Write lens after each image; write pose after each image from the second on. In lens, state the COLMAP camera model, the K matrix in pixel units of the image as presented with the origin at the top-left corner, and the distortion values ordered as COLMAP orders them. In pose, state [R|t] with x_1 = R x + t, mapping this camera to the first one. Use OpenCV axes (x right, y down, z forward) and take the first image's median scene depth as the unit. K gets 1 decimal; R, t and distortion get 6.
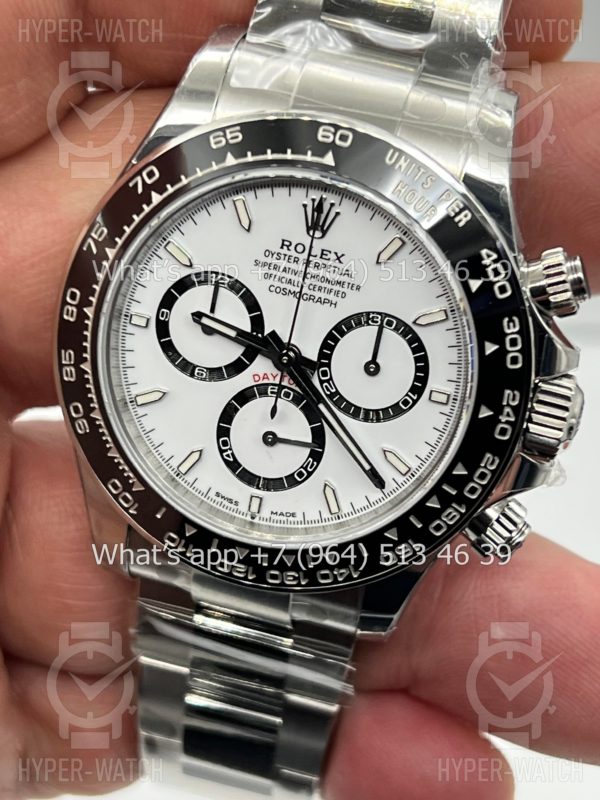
lens RADIAL K [[1905.0, 0, 299.3], [0, 1905.0, 402.0], [0, 0, 1]] dist [0.313163, 0.000000]
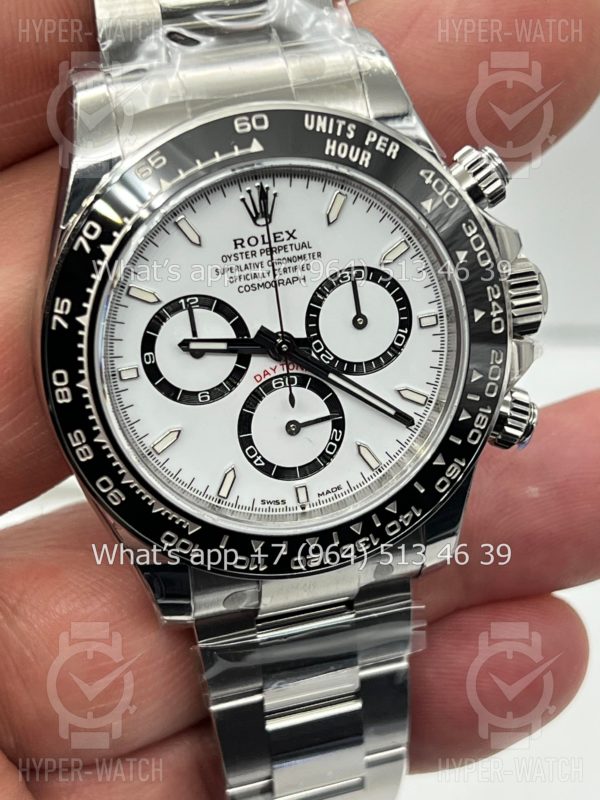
lens RADIAL K [[1905.0, 0, 299.2], [0, 1905.0, 398.5], [0, 0, 1]] dist [0.313163, 0.000000]
pose [[0.856195, -0.406579, 0.318783, -0.332816], [0.410972, 0.909885, 0.056678, -0.051539], [-0.313100, 0.082483, 0.946132, 0.040540]]
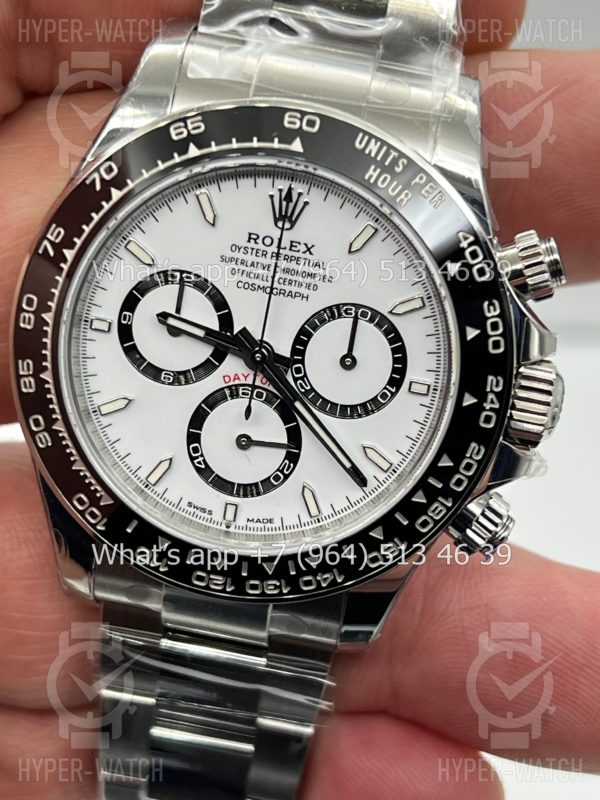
lens RADIAL K [[1905.0, 0, 299.8], [0, 1905.0, 398.7], [0, 0, 1]] dist [0.313163, 0.000000]
pose [[0.994018, -0.046622, 0.098764, -0.082050], [0.052065, 0.997222, -0.053277, 0.050755], [-0.096006, 0.058101, 0.993684, 0.043846]]
